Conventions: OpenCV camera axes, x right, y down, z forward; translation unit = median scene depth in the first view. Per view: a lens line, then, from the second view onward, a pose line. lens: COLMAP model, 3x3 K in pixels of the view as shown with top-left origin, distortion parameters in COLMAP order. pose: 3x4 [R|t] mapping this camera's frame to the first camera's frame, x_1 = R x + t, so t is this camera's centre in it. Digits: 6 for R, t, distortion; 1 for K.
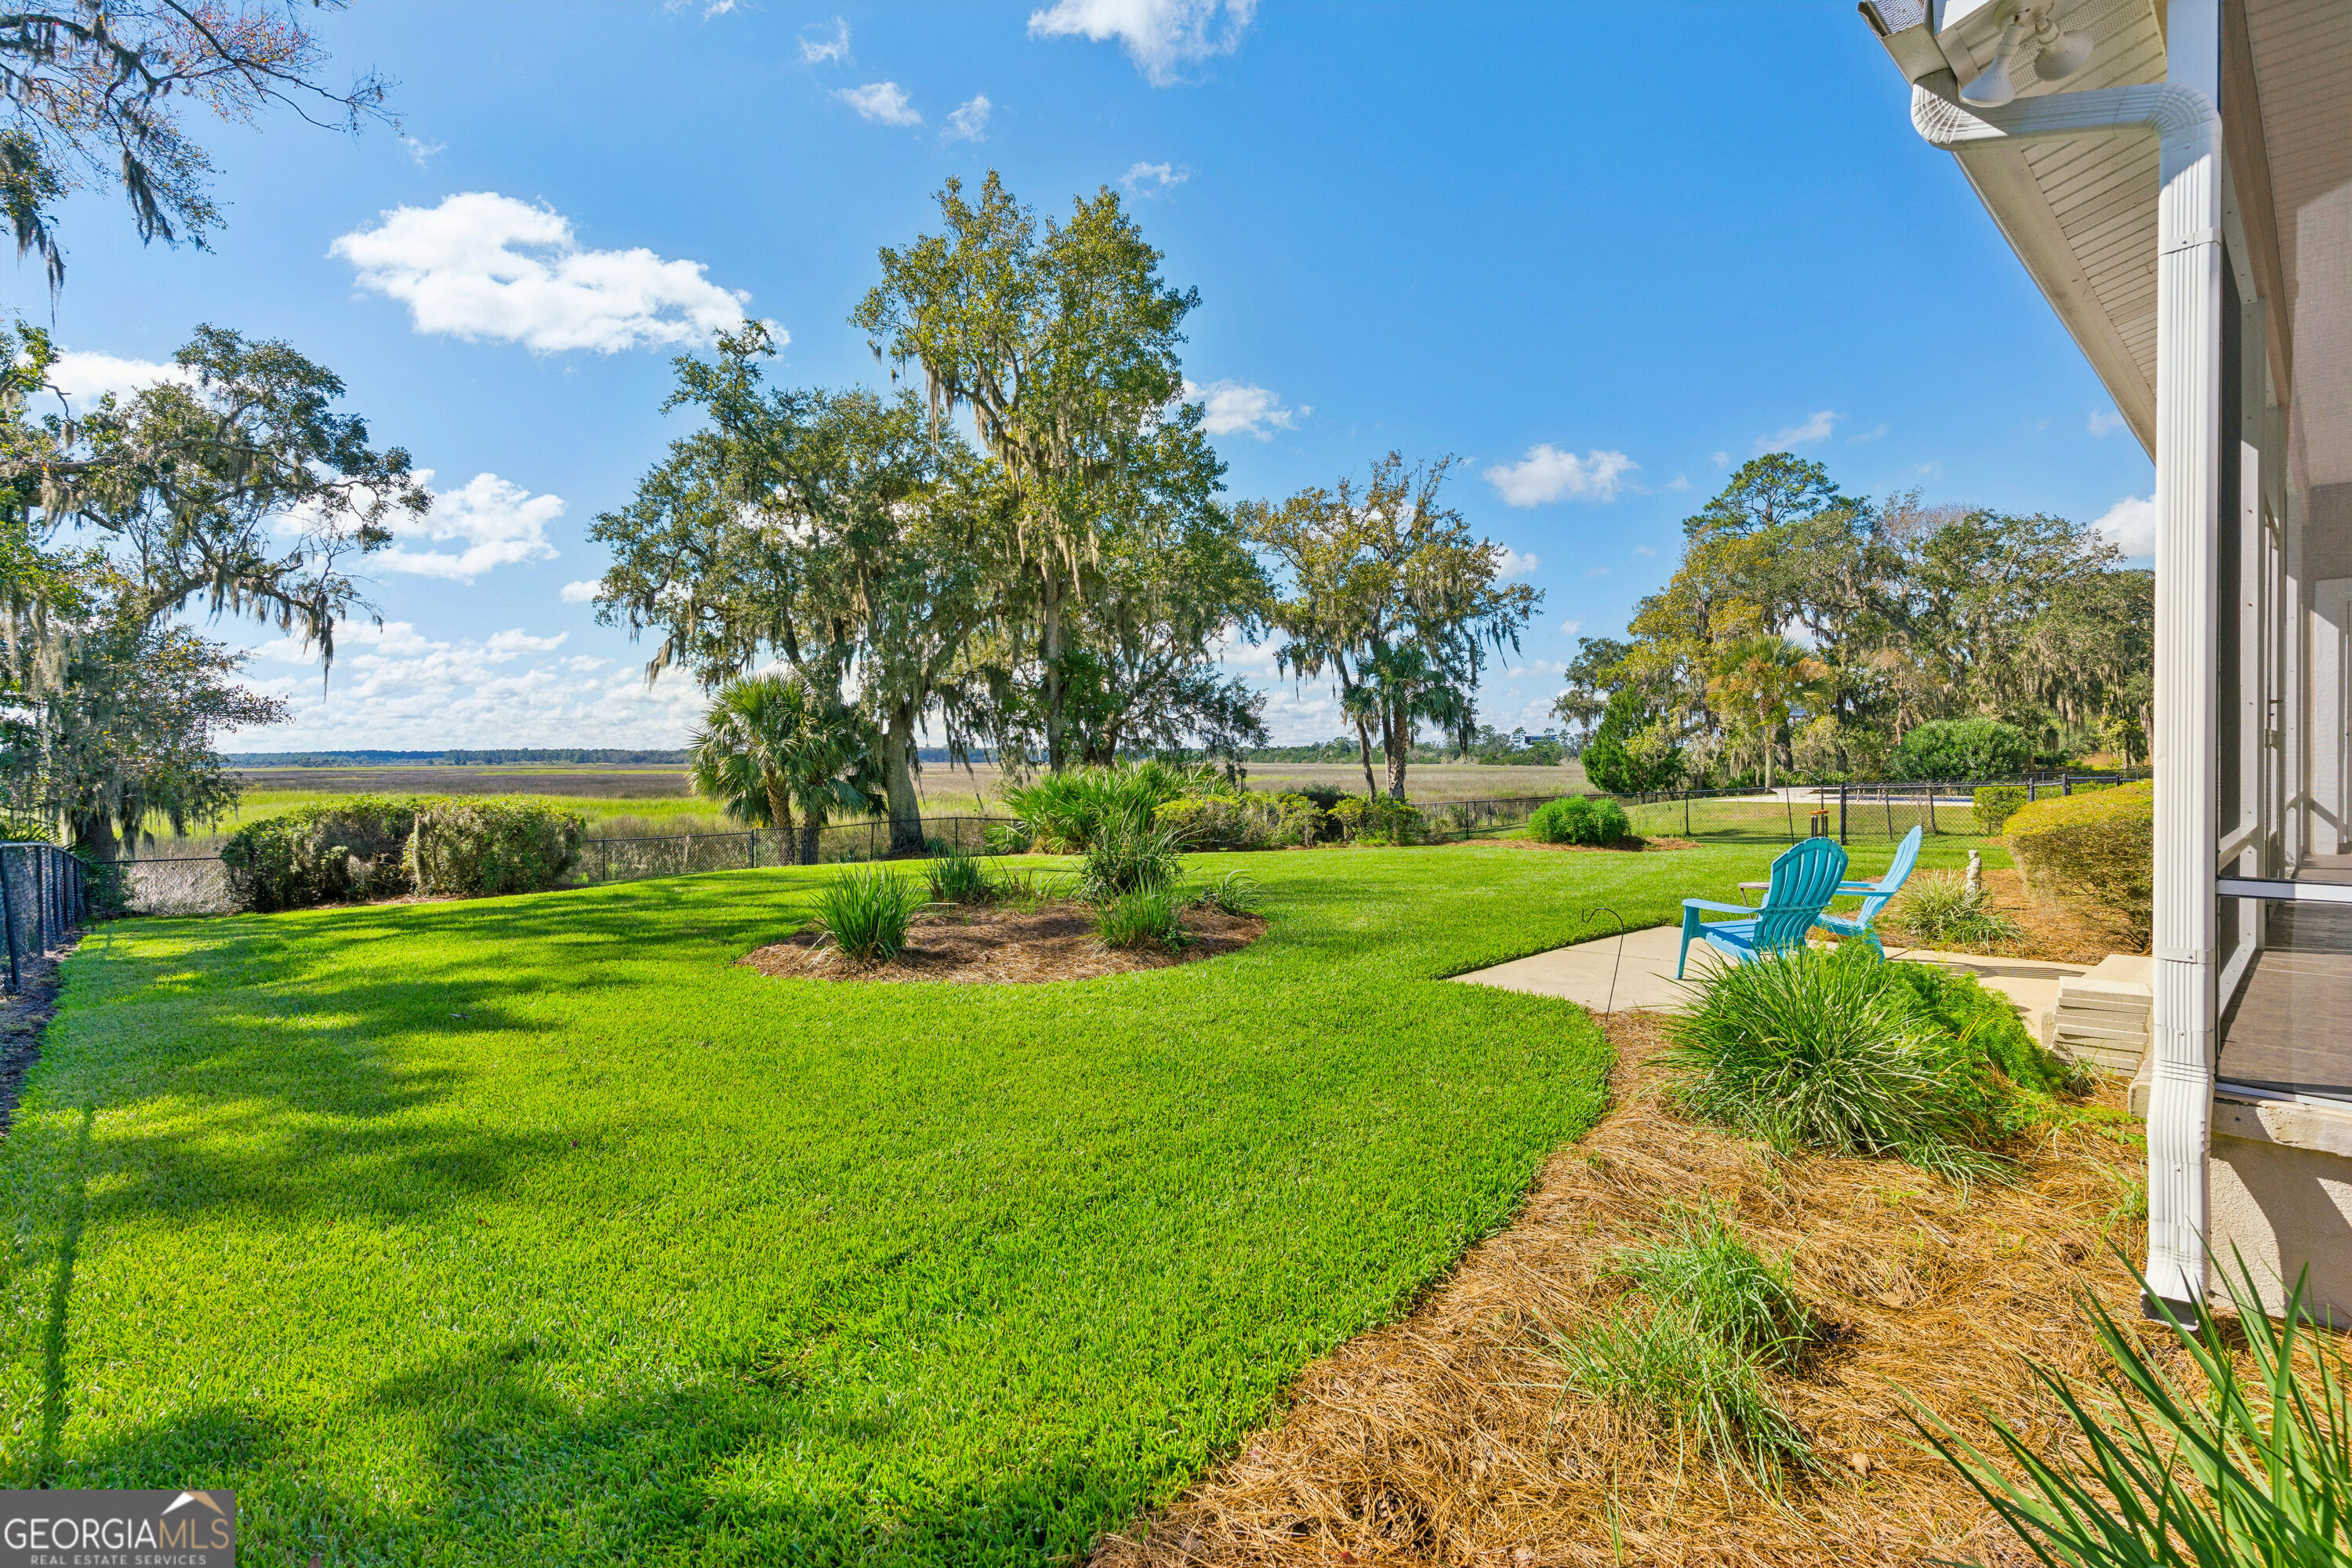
lens RADIAL K [[1121.3, 0, 1168.2], [0, 1121.3, 765.7], [0, 0, 1]] dist [0.000736, 0.000104]
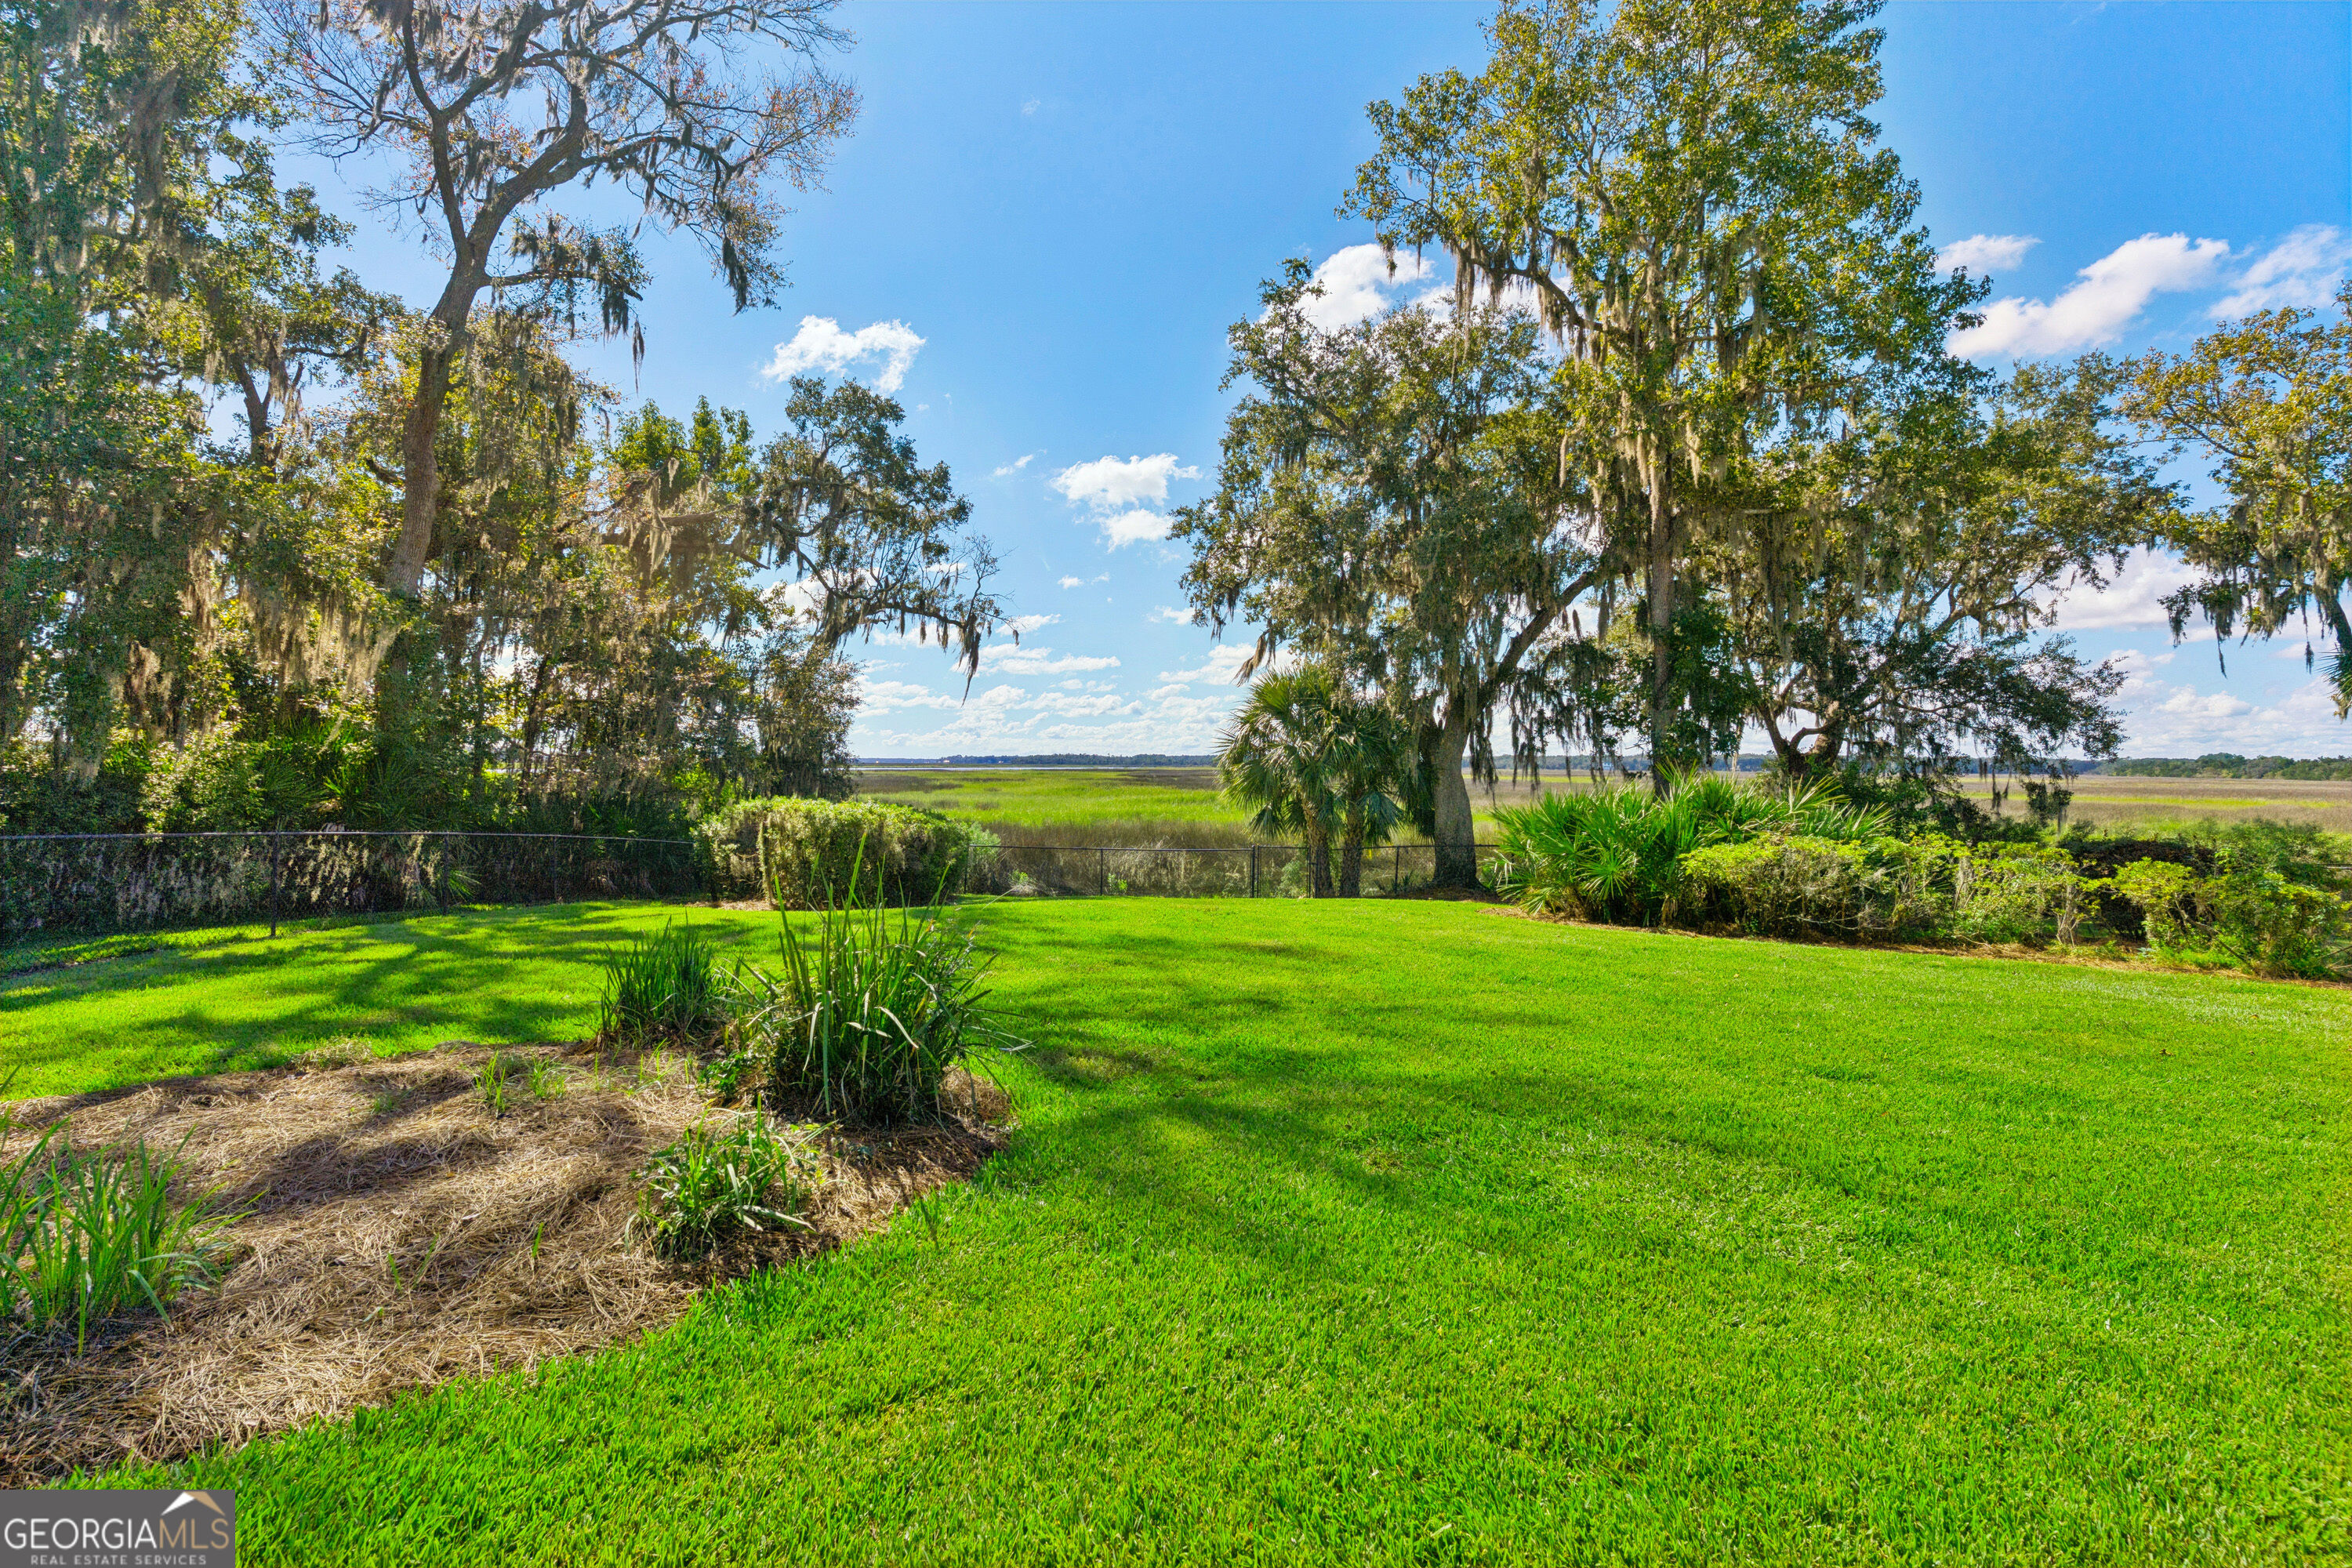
lens RADIAL K [[1115.8, 0, 1153.4], [0, 1115.8, 780.1], [0, 0, 1]] dist [0.001529, -0.000392]
pose [[0.753616, 0.022260, -0.656938, 0.118116], [-0.015706, 0.999751, 0.015859, -0.005803], [0.657127, -0.001634, 0.753778, 0.267555]]
